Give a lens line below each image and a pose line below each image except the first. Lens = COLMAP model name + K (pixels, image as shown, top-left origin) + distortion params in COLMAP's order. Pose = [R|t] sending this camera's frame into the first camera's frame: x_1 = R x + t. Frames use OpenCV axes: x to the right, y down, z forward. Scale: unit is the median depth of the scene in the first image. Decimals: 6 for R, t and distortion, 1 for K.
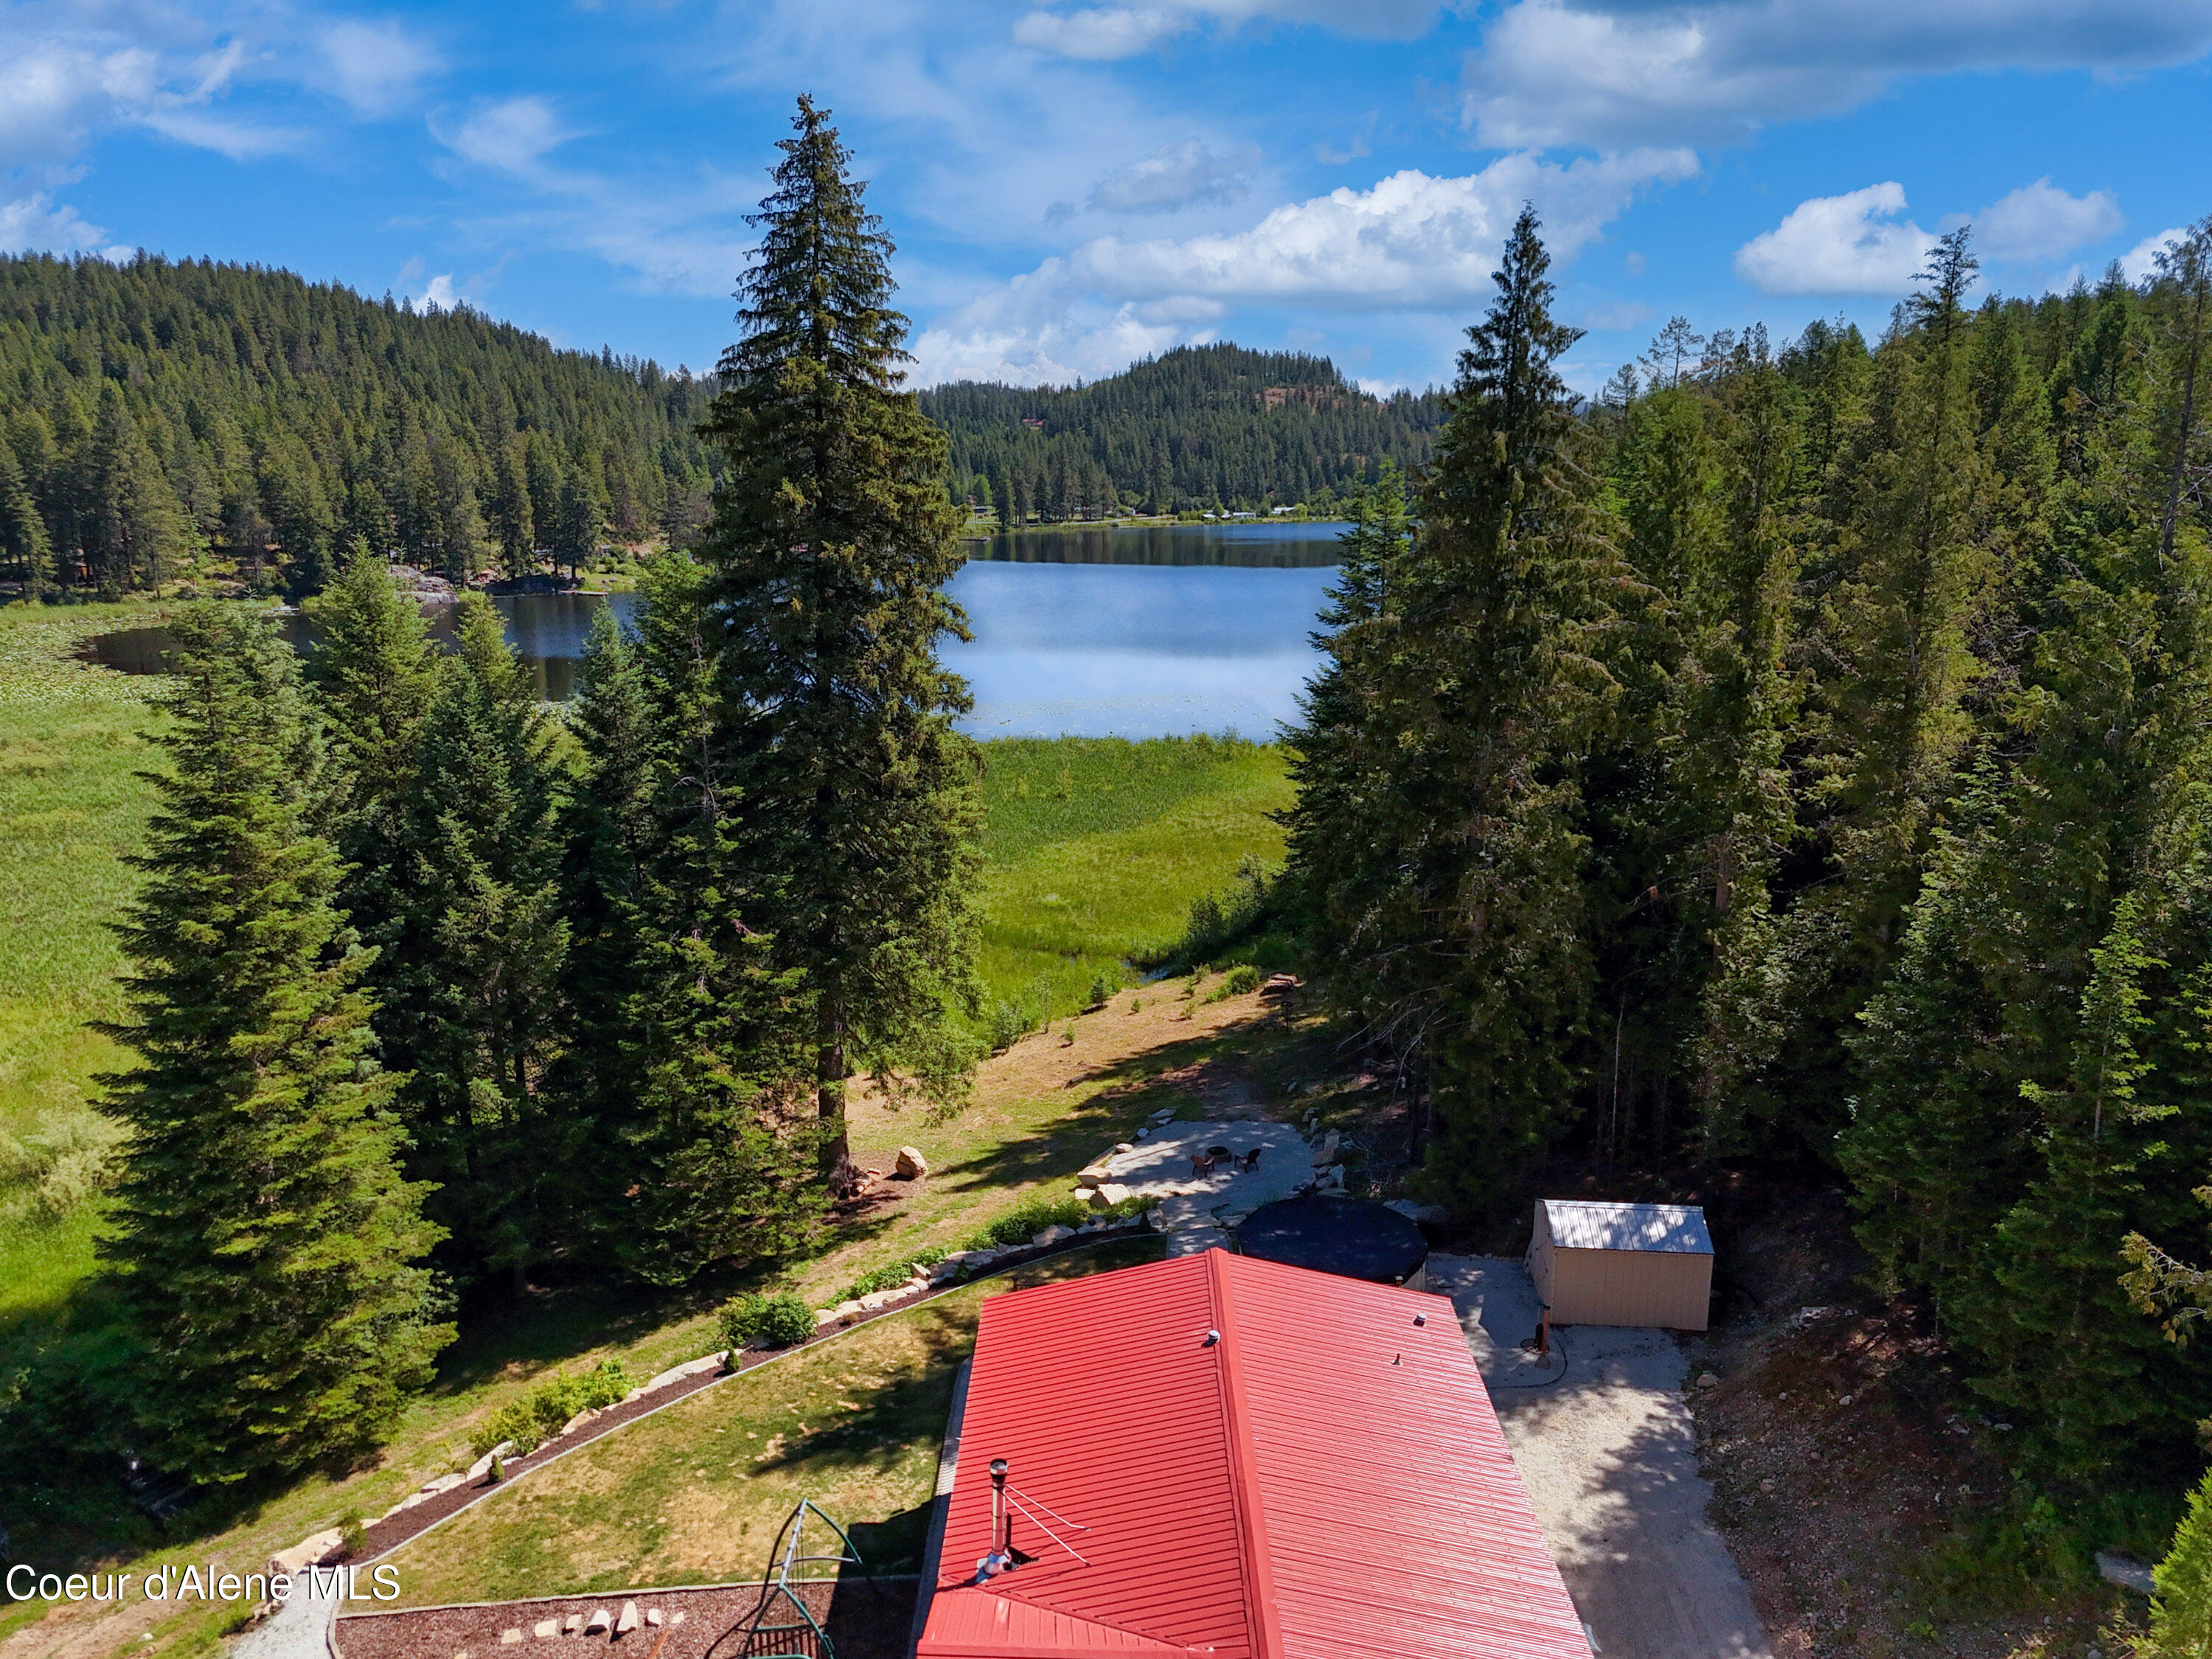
lens RADIAL K [[1597.7, 0, 1096.4], [0, 1597.7, 832.4], [0, 0, 1]] dist [0.060216, -0.072681]
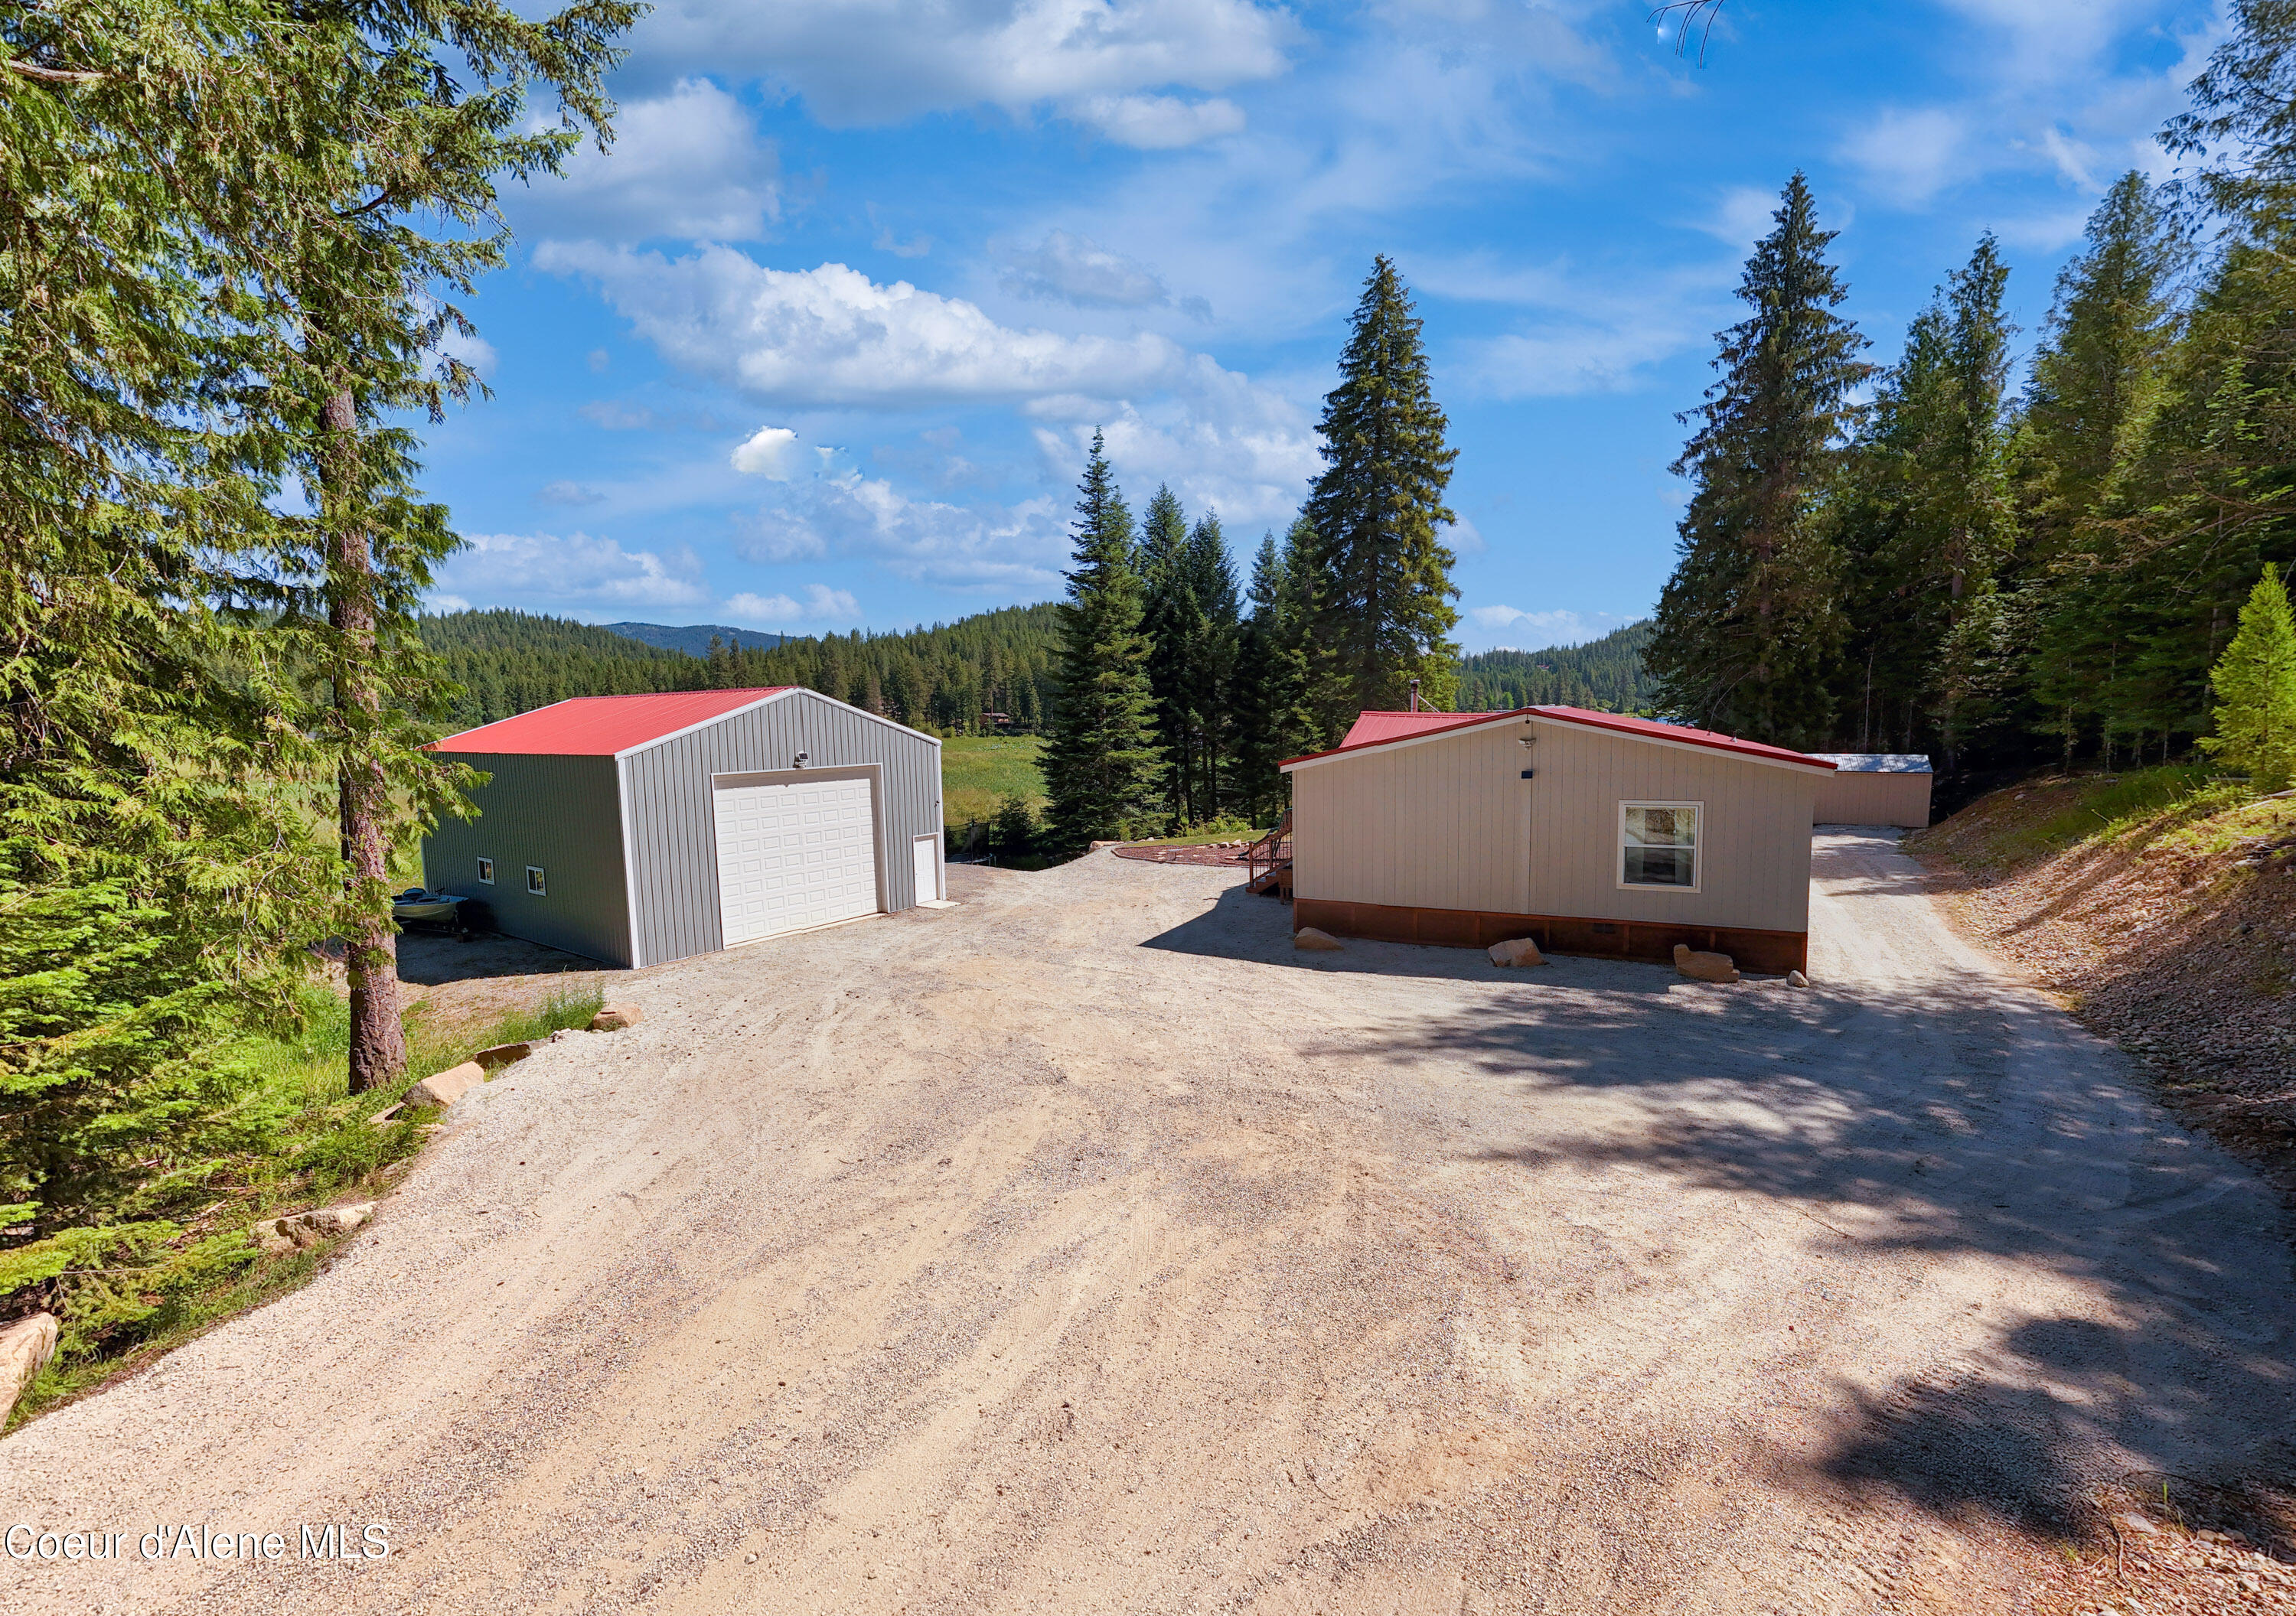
lens RADIAL K [[905.9, 0, 1156.1], [0, 905.9, 812.1], [0, 0, 1]] dist [0.000178, -0.000128]
pose [[0.904513, 0.033248, -0.425148, 0.013144], [-0.078825, 0.992812, -0.090061, 0.067300], [0.419098, 0.114974, 0.900632, -0.010461]]
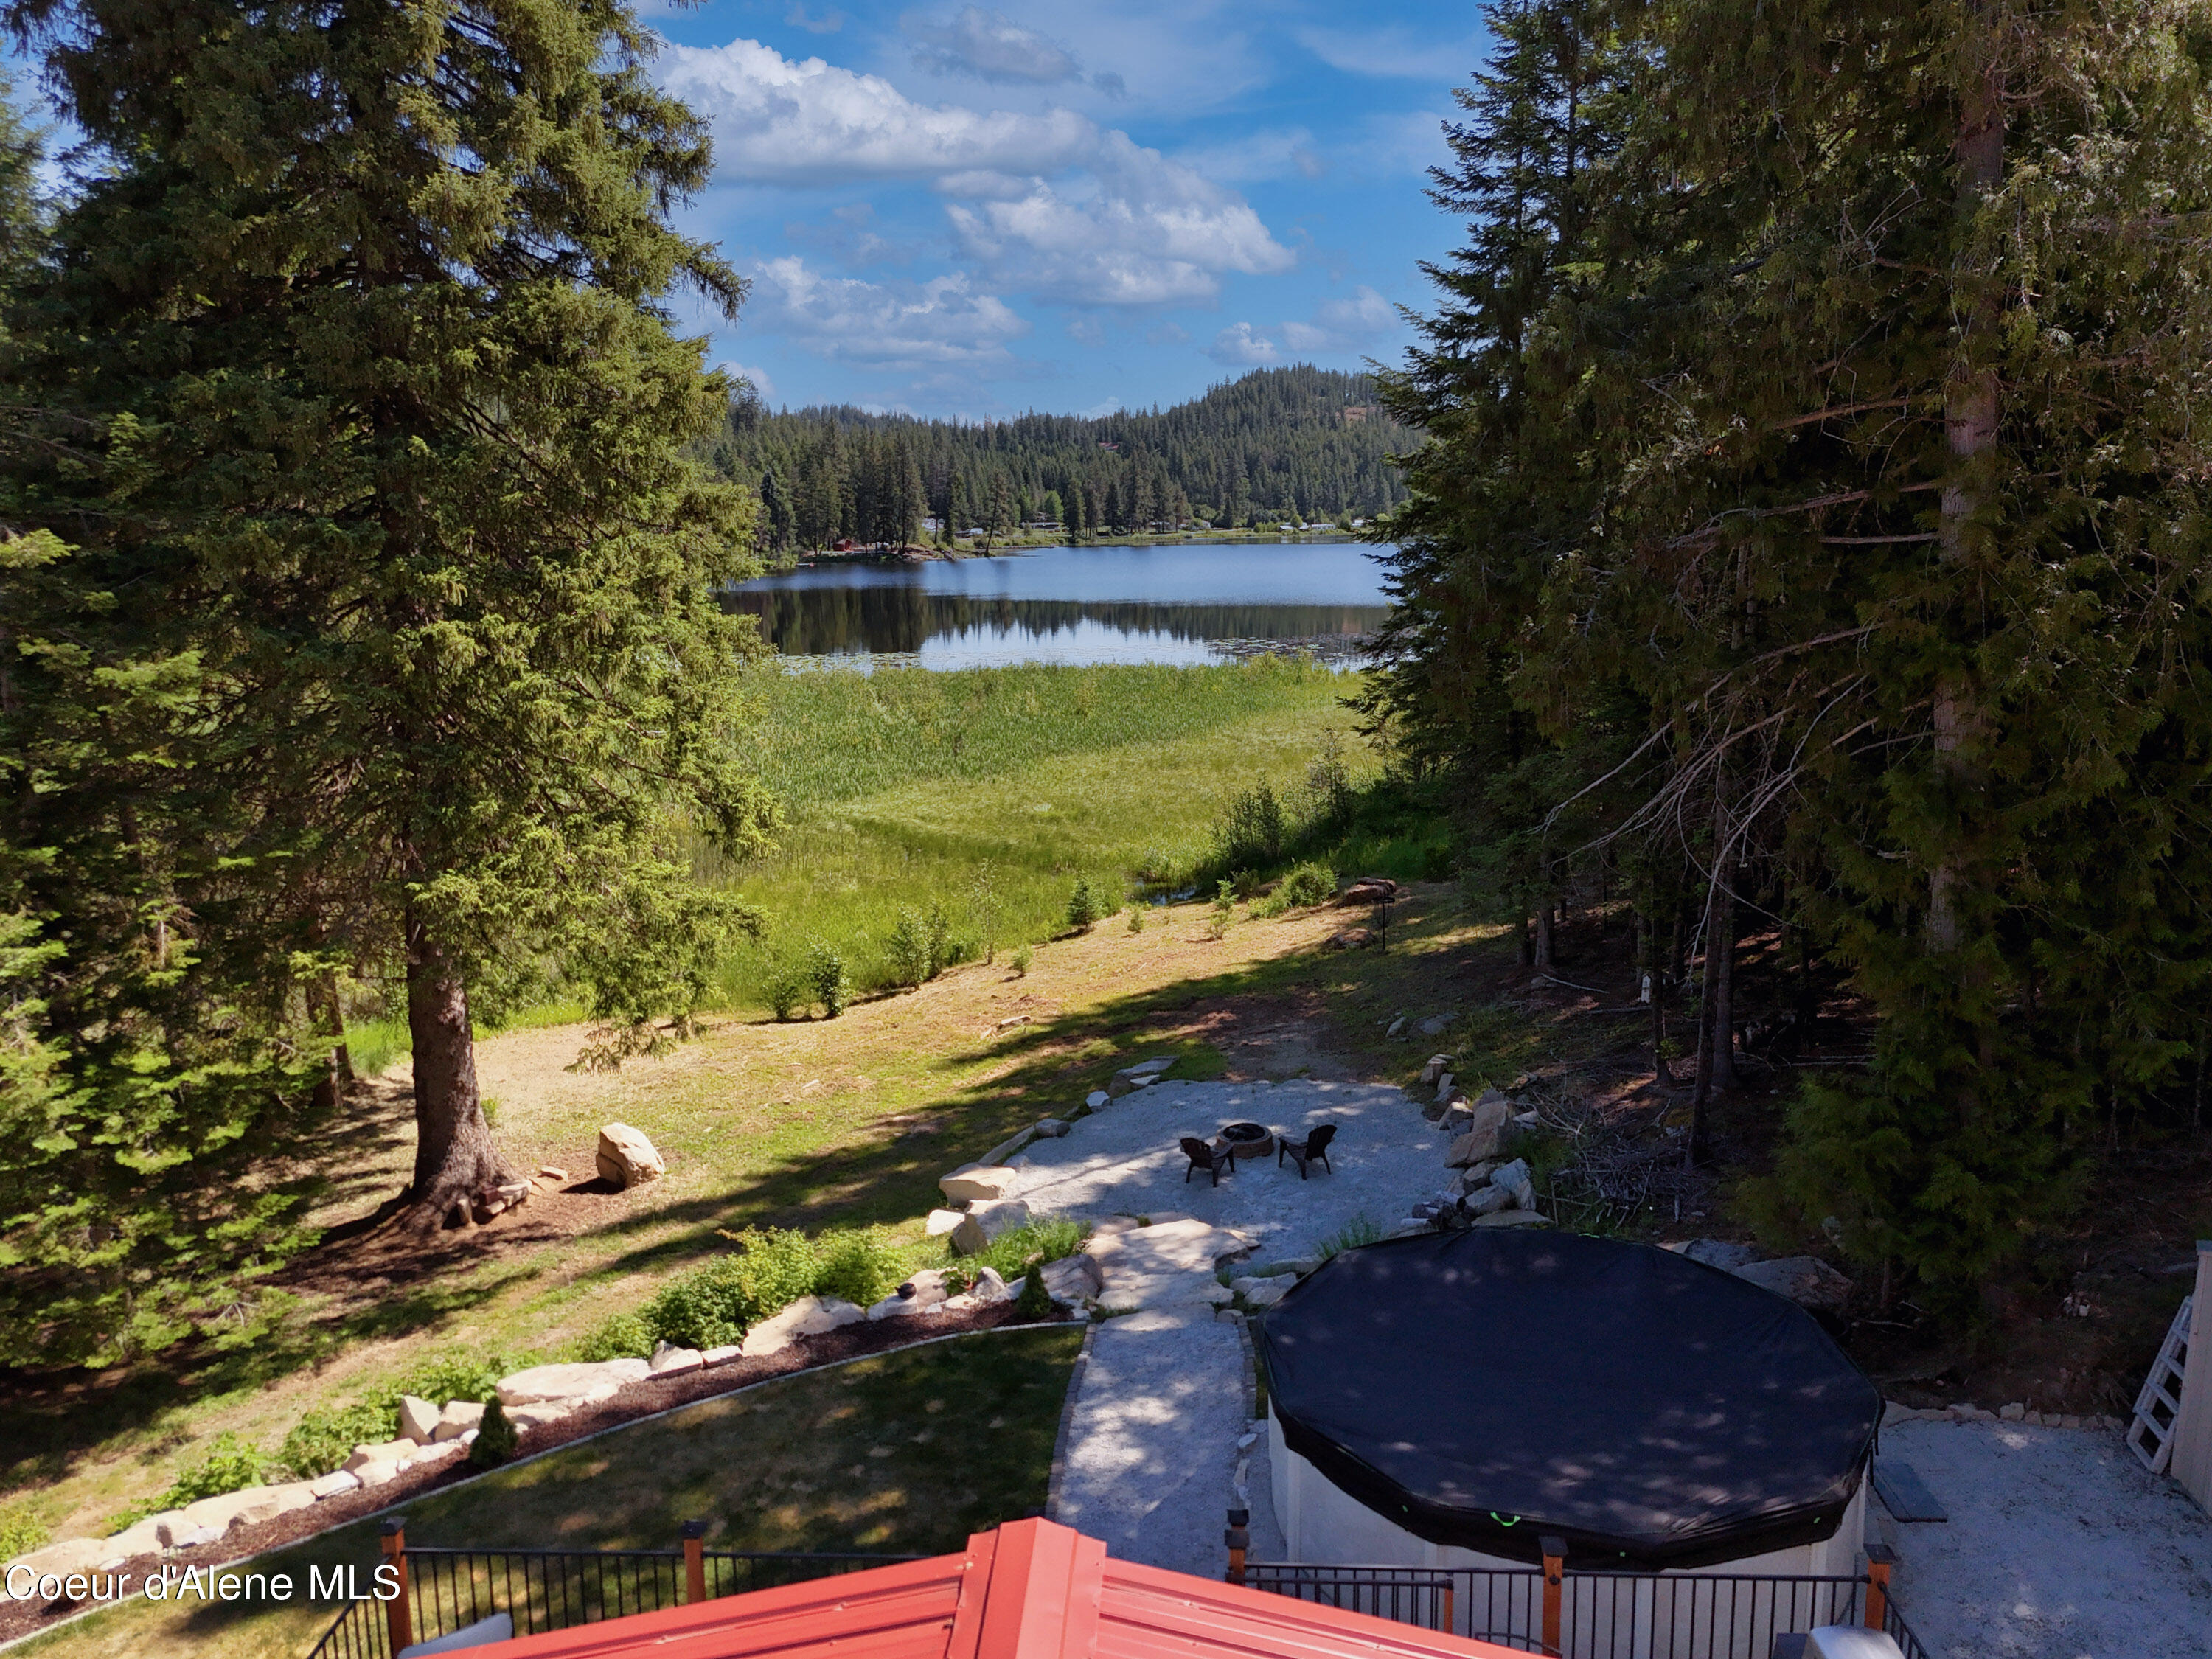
lens RADIAL K [[1597.7, 0, 1096.4], [0, 1597.7, 832.4], [0, 0, 1]] dist [0.060216, -0.072681]
pose [[0.998755, -0.001845, -0.049853, 0.011963], [0.000739, 0.999753, -0.022203, 0.025692], [0.049882, 0.022138, 0.998510, 0.111751]]
